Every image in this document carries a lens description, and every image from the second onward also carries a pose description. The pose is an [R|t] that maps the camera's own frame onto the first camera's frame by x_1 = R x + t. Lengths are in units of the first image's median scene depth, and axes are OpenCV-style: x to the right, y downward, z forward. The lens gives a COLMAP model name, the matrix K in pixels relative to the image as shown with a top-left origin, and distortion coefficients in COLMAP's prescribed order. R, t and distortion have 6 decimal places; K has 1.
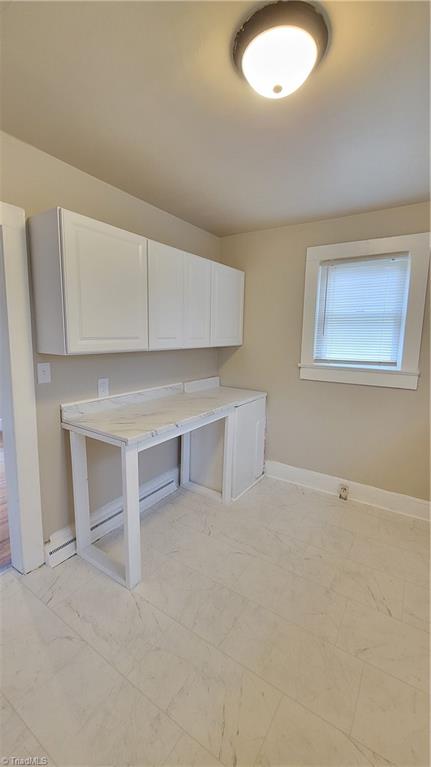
lens RADIAL K [[311.5, 0, 219.6], [0, 311.5, 378.5], [0, 0, 1]] dist [0.001919, -0.002633]
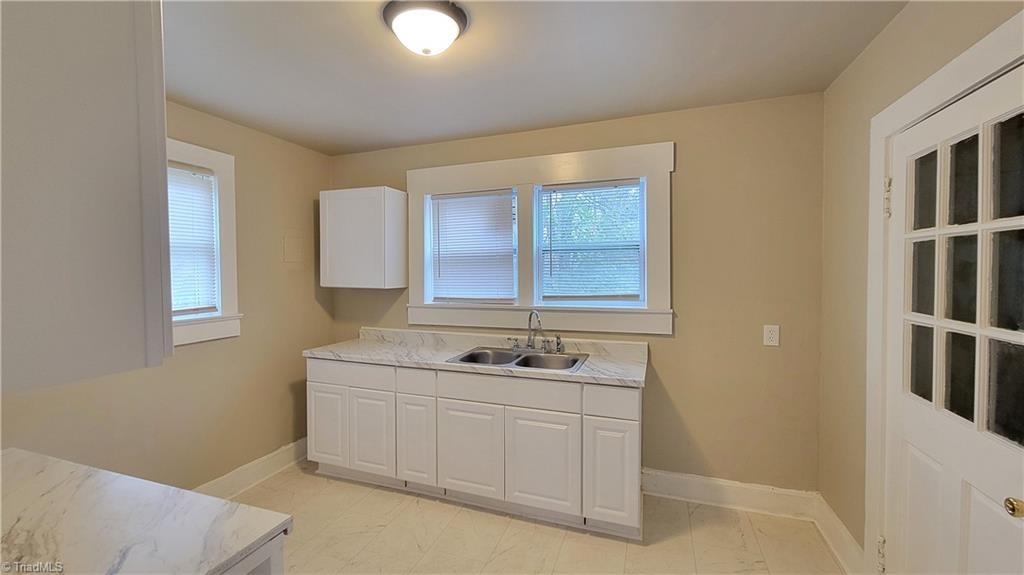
lens RADIAL K [[415.9, 0, 499.2], [0, 415.9, 283.8], [0, 0, 1]] dist [0.001919, -0.002633]
pose [[-0.213146, -0.046072, 0.975933, -0.687345], [0.141979, 0.986824, 0.077595, -0.100021], [-0.966649, 0.155101, -0.203797, 0.588411]]
